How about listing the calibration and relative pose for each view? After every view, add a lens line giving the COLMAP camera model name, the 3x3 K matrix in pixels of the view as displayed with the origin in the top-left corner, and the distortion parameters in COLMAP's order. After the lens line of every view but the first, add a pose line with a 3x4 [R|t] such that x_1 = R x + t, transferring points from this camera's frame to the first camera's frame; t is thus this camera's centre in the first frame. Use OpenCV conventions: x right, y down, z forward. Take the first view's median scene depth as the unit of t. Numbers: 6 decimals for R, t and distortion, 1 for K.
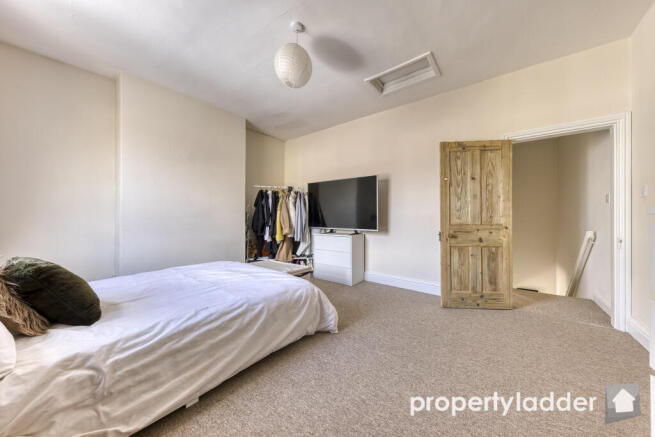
lens RADIAL K [[226.5, 0, 328.1], [0, 226.5, 216.8], [0, 0, 1]] dist [0.000209, -0.000149]
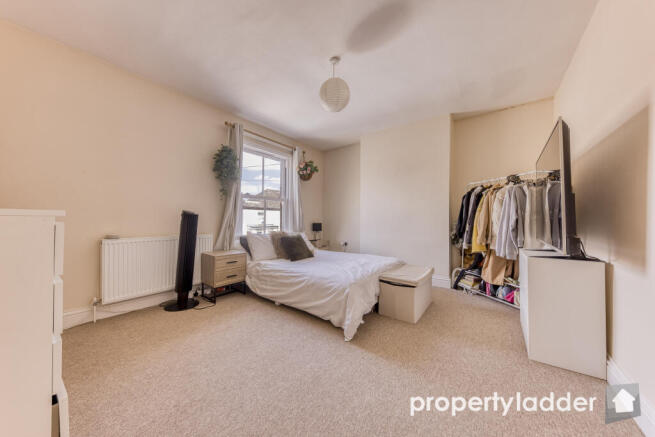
lens RADIAL K [[226.5, 0, 328.1], [0, 226.5, 216.8], [0, 0, 1]] dist [0.000209, -0.000149]
pose [[0.006920, -0.010251, -0.999924, 1.086883], [0.002408, 0.999945, -0.010235, -0.004803], [0.999973, -0.002337, 0.006944, 0.990192]]
